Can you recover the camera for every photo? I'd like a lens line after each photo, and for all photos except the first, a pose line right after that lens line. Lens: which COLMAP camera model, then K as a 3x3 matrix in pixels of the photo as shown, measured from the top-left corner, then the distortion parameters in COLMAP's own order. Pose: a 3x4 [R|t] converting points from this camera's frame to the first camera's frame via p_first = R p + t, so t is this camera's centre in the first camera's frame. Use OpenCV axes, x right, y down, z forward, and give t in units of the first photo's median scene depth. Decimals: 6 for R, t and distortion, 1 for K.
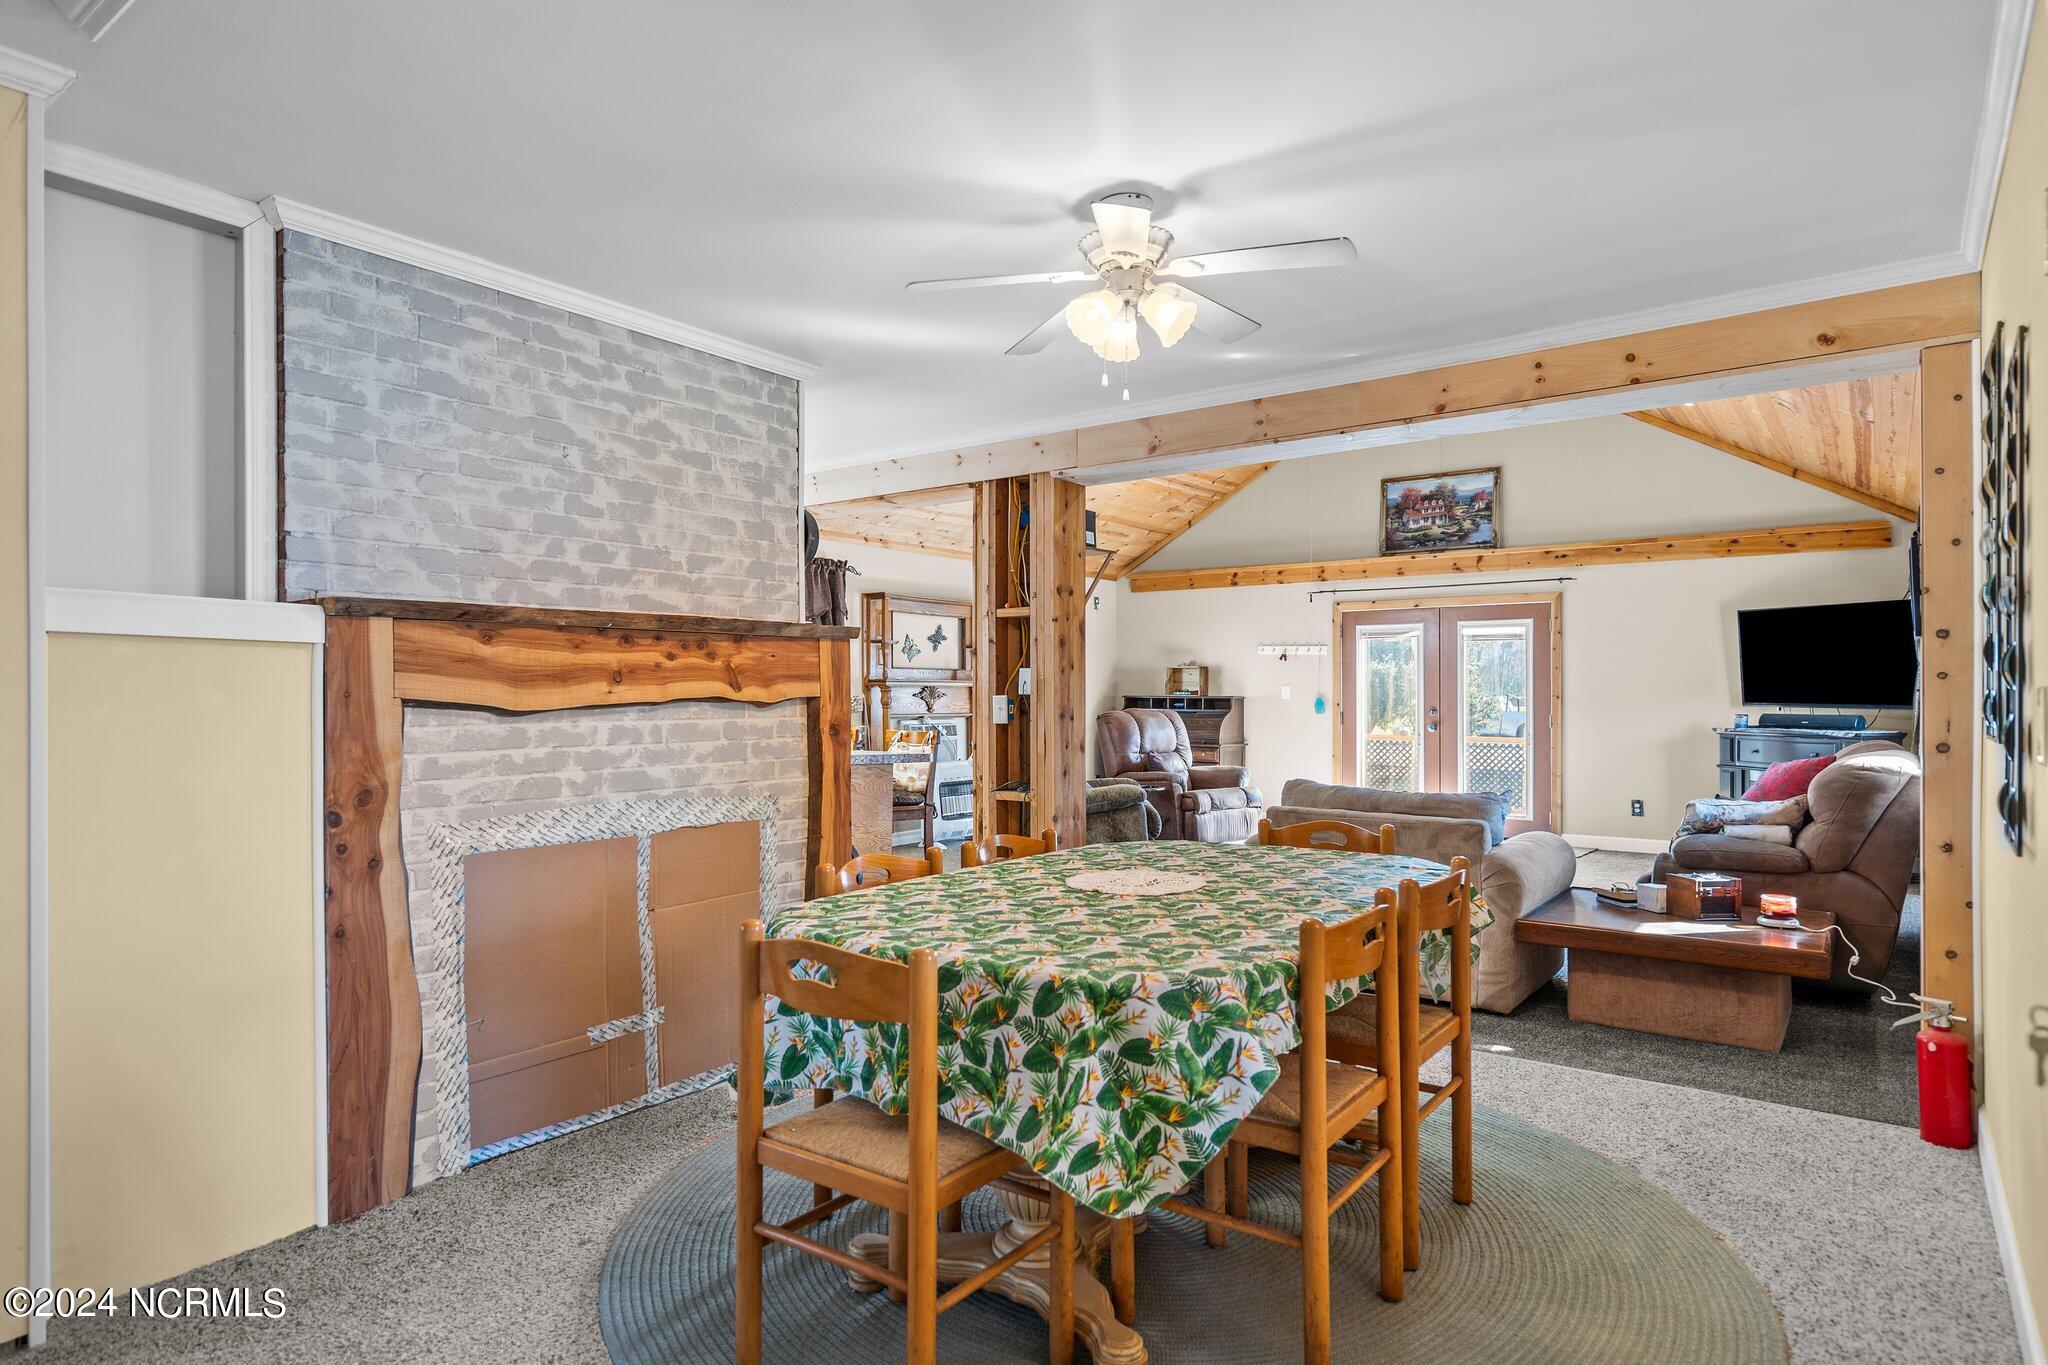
lens RADIAL K [[1154.5, 0, 1014.2], [0, 1154.5, 685.4], [0, 0, 1]] dist [-0.001063, 0.004405]
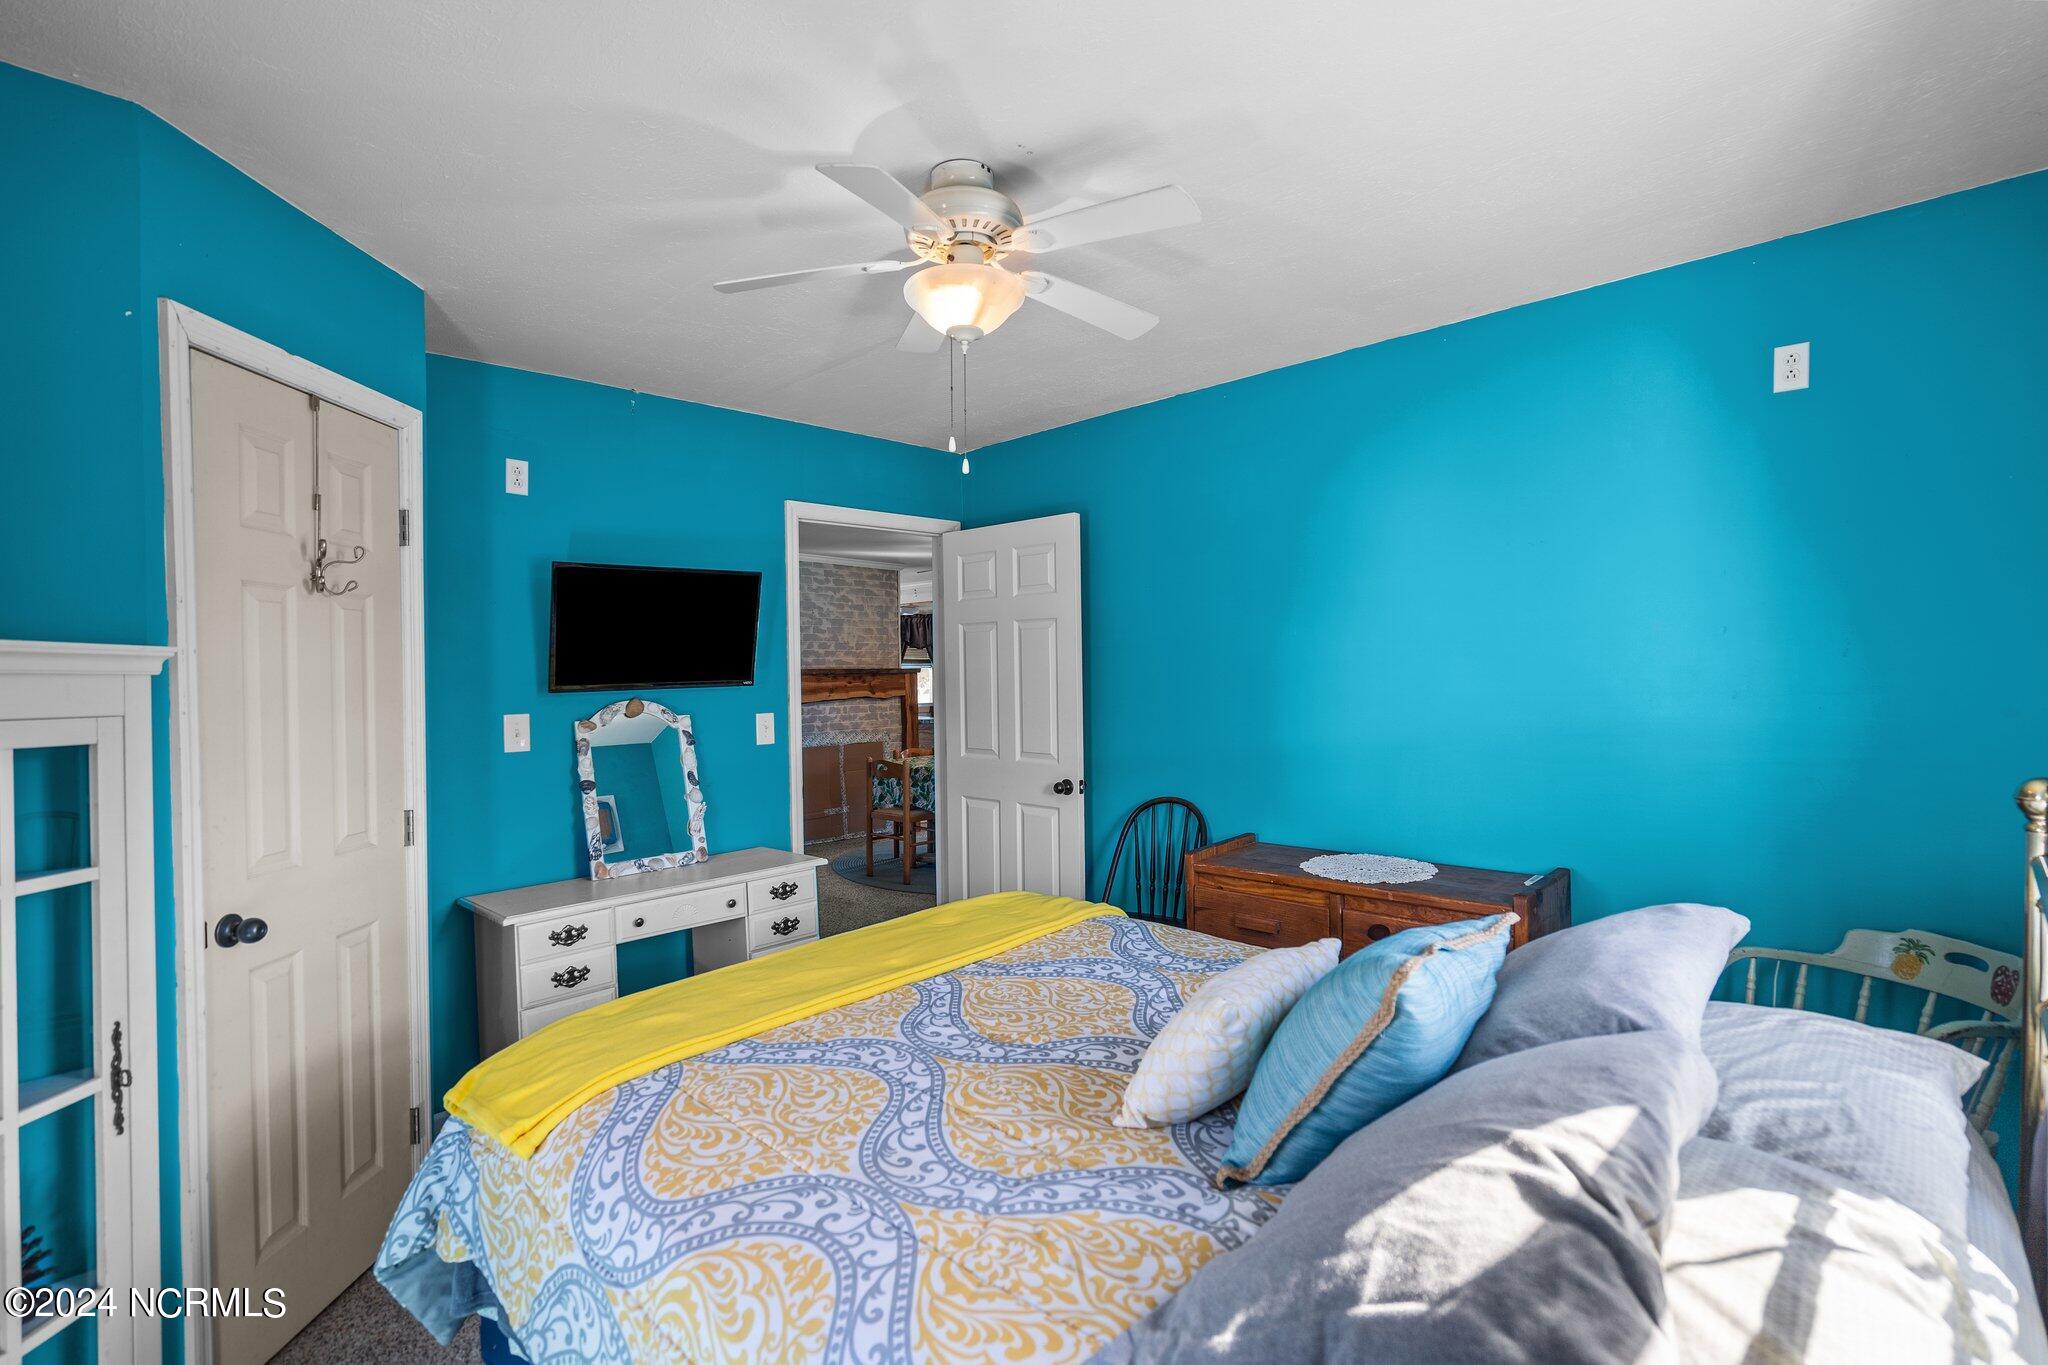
lens RADIAL K [[931.3, 0, 1016.4], [0, 931.3, 681.5], [0, 0, 1]] dist [-0.009267, 0.003424]
pose [[0.993205, -0.007917, -0.116109, 0.157081], [0.009953, 0.999807, 0.016967, -0.026246], [0.115952, -0.018007, 0.993092, -0.513227]]
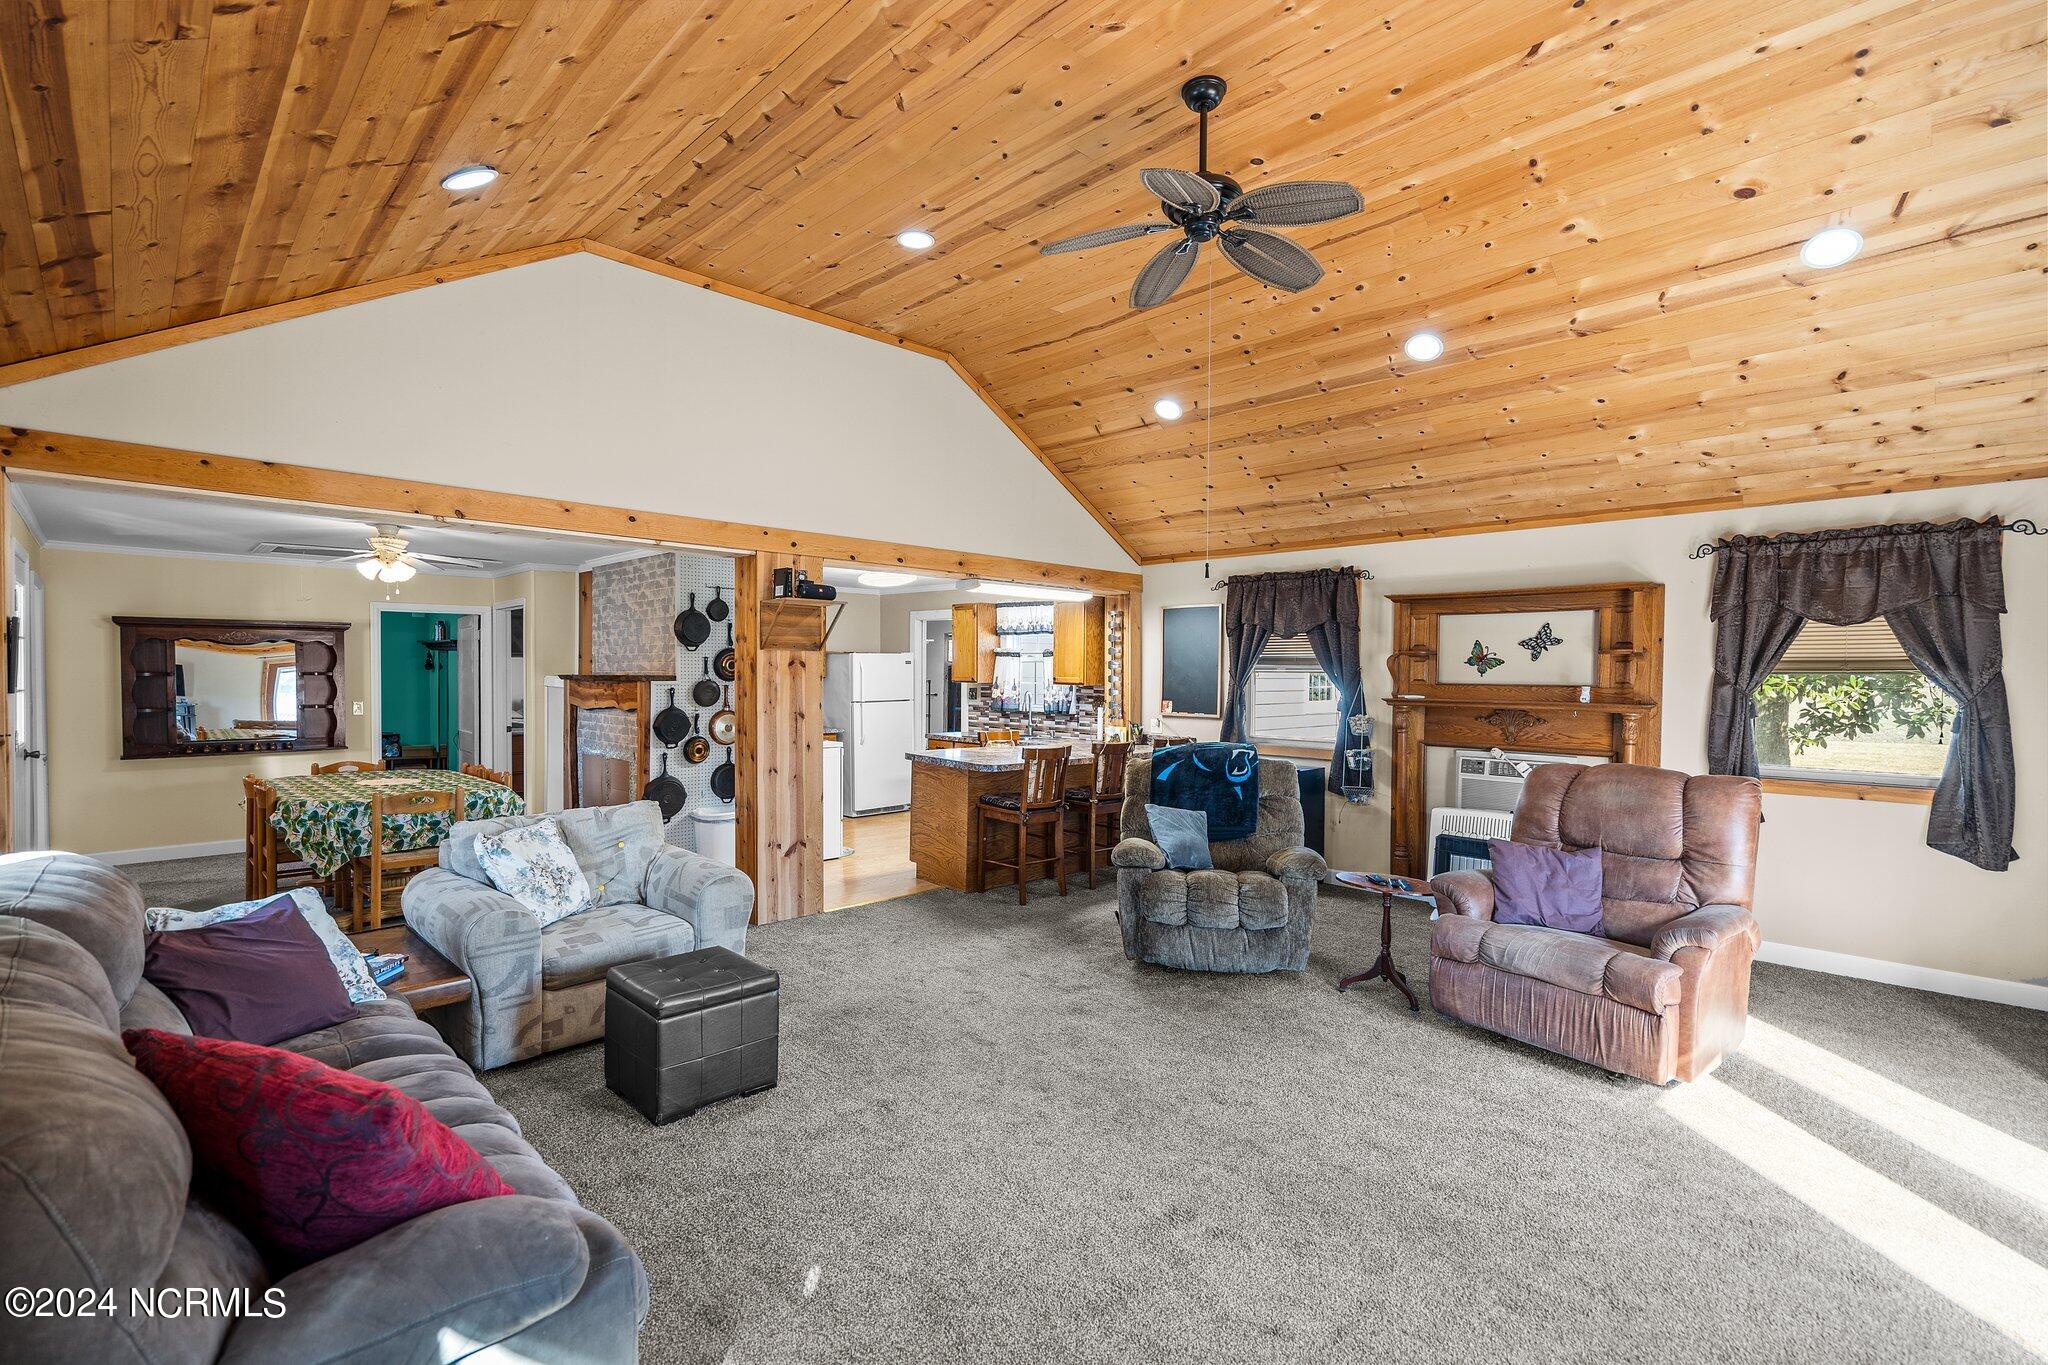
lens RADIAL K [[931.3, 0, 1019.3], [0, 931.3, 686.7], [0, 0, 1]] dist [-0.009267, 0.003424]
pose [[-0.150302, 0.013428, -0.988549, 0.670754], [0.000176, 0.999908, 0.013555, -0.025570], [0.988640, 0.001864, -0.150291, 0.928297]]
